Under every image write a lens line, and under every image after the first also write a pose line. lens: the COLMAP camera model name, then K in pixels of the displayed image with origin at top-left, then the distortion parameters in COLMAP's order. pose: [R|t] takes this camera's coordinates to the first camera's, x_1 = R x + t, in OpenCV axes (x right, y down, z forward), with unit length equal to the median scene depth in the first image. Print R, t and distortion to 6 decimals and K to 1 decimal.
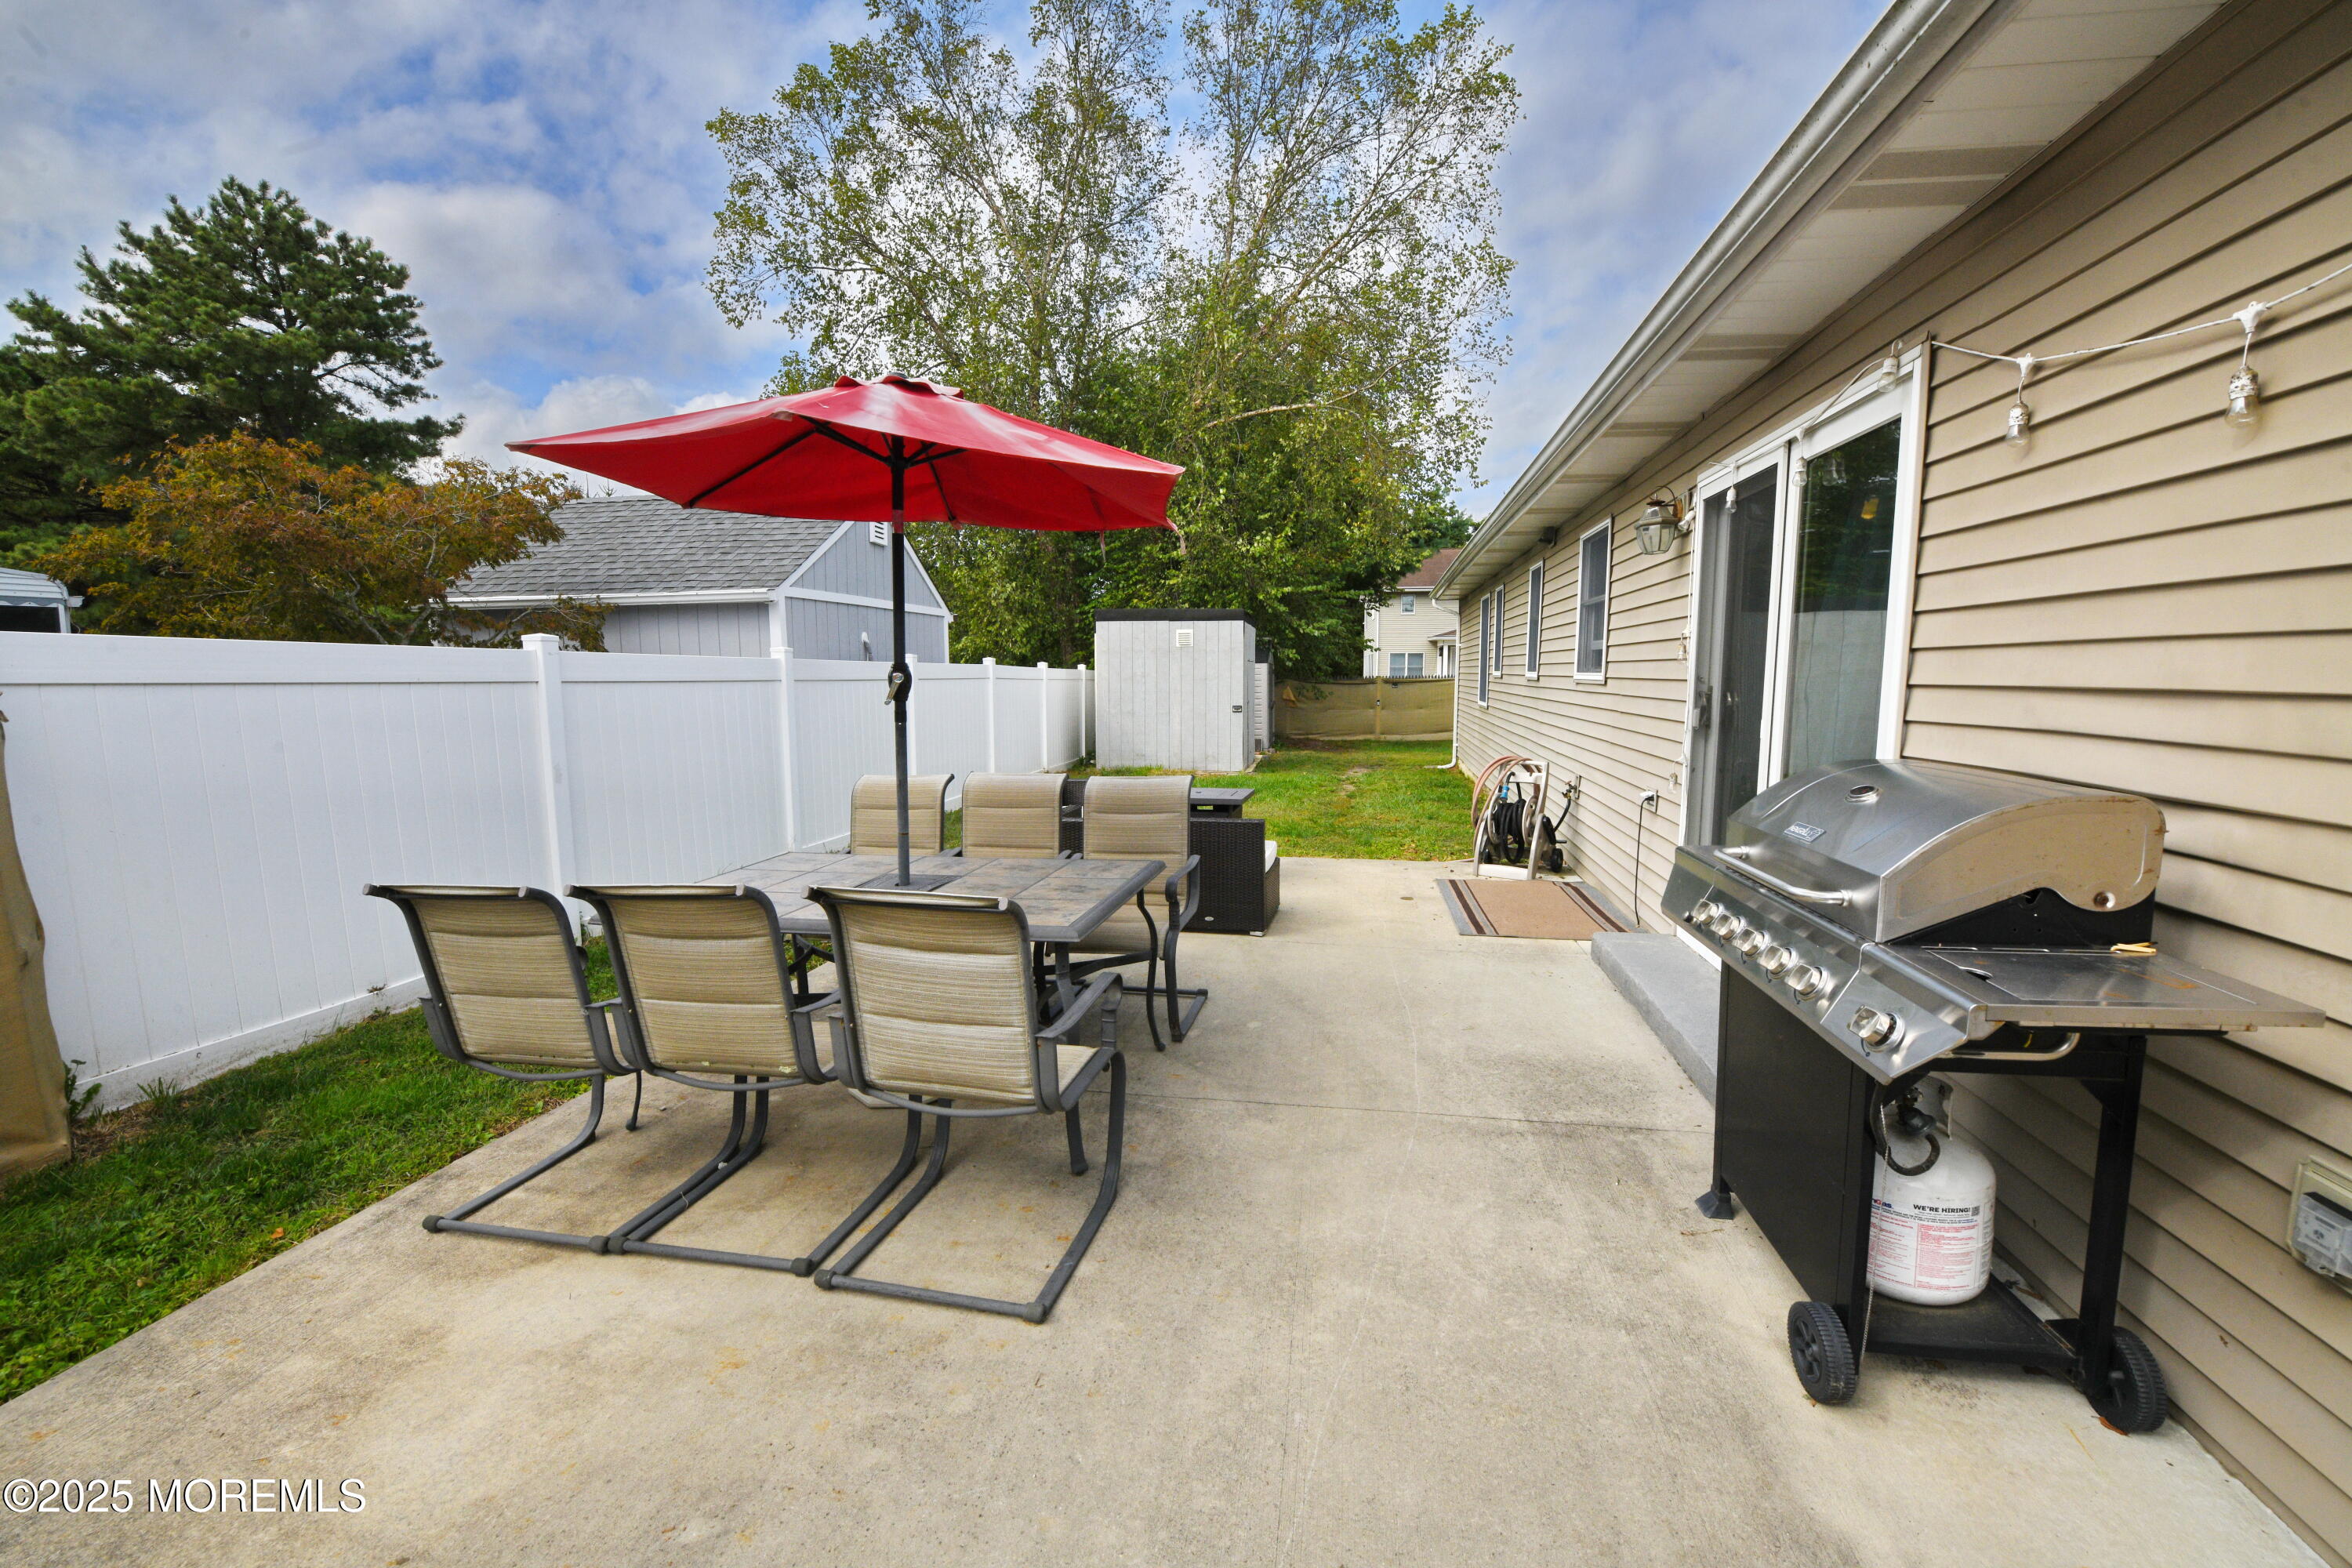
lens RADIAL K [[974.3, 0, 1176.0], [0, 974.3, 784.0], [0, 0, 1]] dist [0.001108, 0.000410]
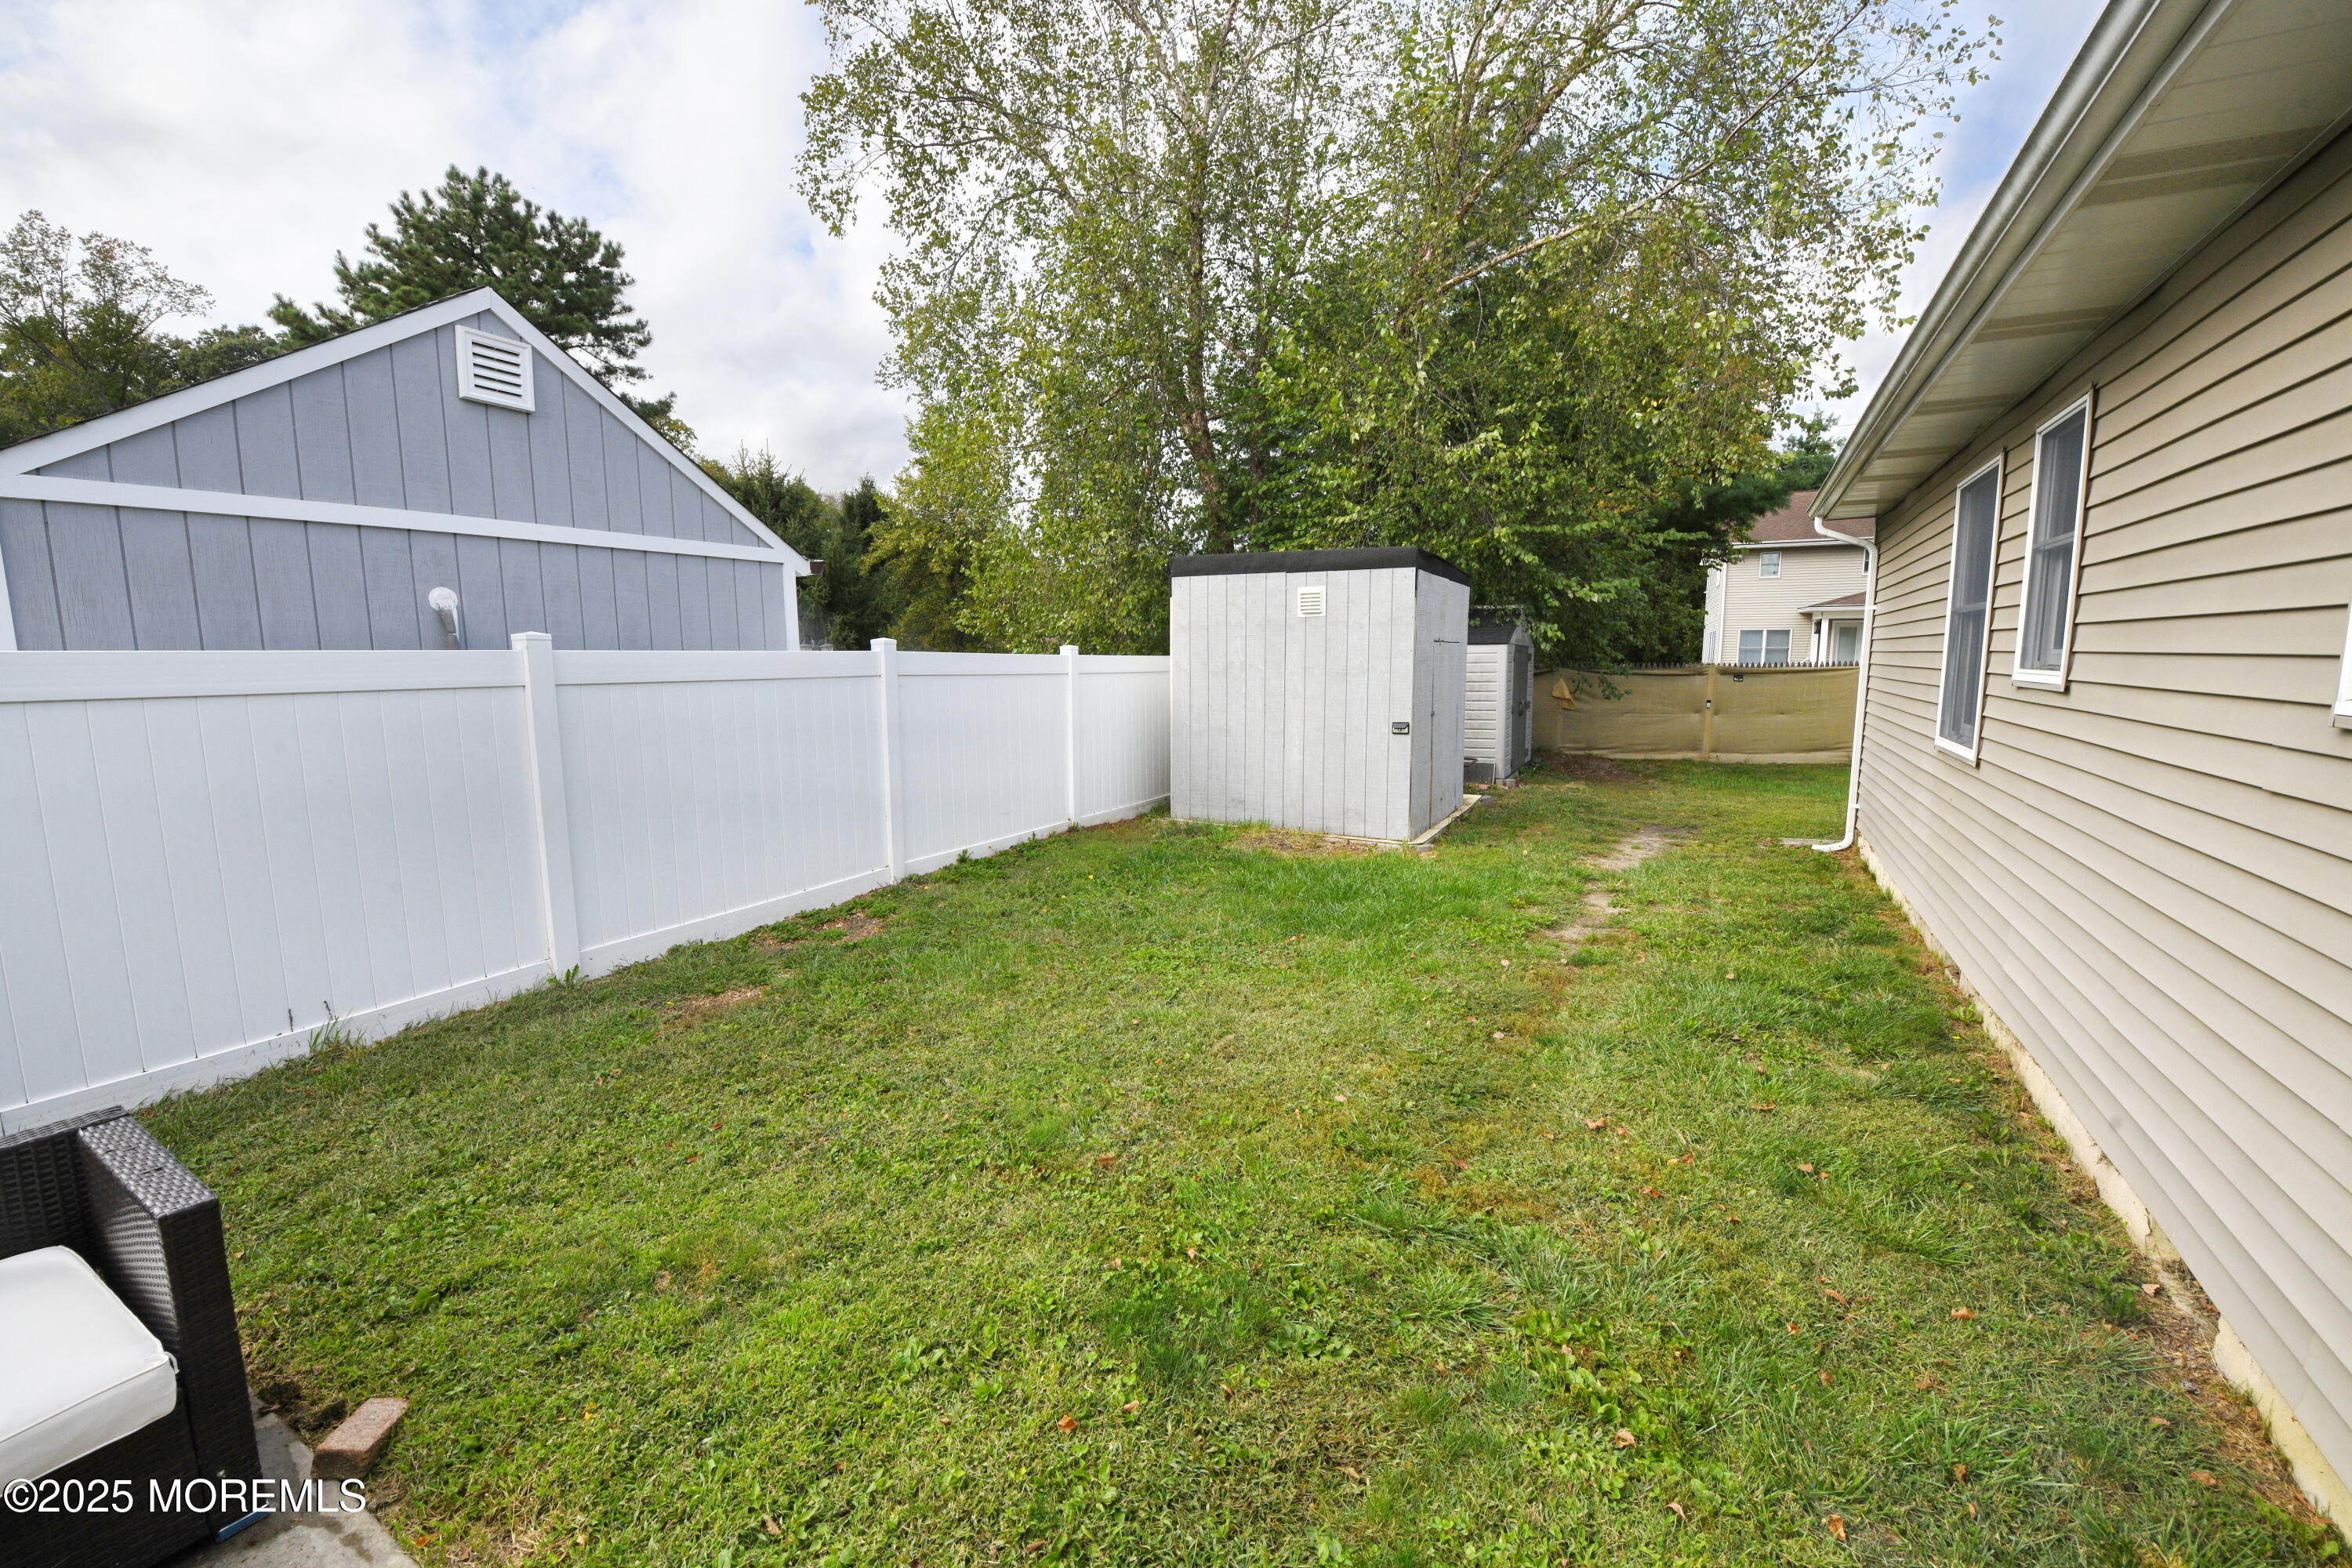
lens RADIAL K [[954.7, 0, 1179.6], [0, 954.7, 770.9], [0, 0, 1]] dist [-0.002249, -0.000251]
pose [[0.949457, 0.038355, -0.311545, 0.077719], [-0.035762, 0.999262, 0.014032, -0.038120], [0.311853, -0.002181, 0.950128, 0.300899]]
